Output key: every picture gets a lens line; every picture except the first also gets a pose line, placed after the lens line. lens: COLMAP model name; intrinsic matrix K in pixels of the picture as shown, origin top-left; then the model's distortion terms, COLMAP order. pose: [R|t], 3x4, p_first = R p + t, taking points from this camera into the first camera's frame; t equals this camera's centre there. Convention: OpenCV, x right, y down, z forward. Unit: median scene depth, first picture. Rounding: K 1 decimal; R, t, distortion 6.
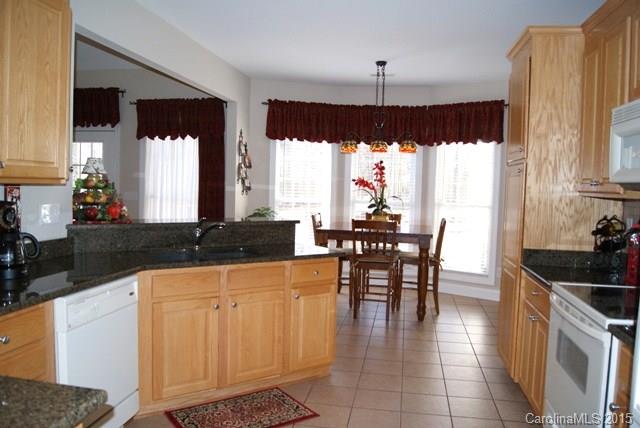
lens RADIAL K [[506.4, 0, 320.0], [0, 506.4, 214.0], [0, 0, 1]] dist [-0.067131, 0.011125]
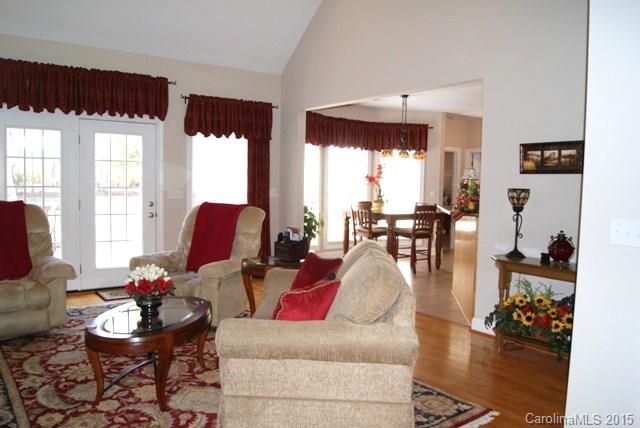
lens RADIAL K [[506.4, 0, 320.0], [0, 506.4, 214.0], [0, 0, 1]] dist [-0.067131, 0.011125]
pose [[0.688472, -0.062583, 0.722558, -0.901269], [0.039577, 0.998027, 0.048733, -0.035646], [-0.724182, -0.004955, 0.689591, 0.151505]]
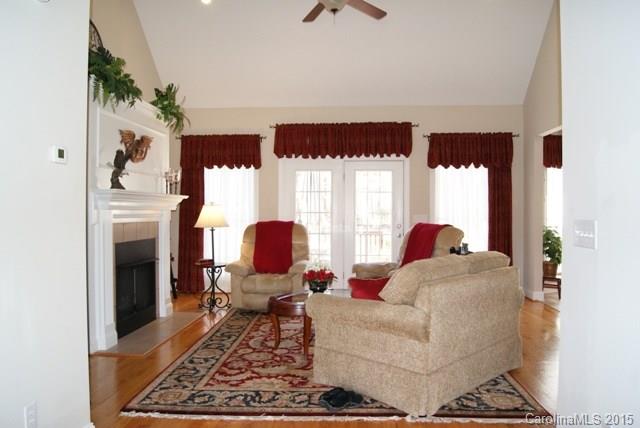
lens RADIAL K [[506.4, 0, 320.0], [0, 506.4, 214.0], [0, 0, 1]] dist [-0.067131, 0.011125]
pose [[0.995016, -0.023493, 0.096911, -0.725171], [0.028385, 0.998375, -0.049409, 0.002316], [-0.095593, 0.051913, 0.994066, -0.095202]]
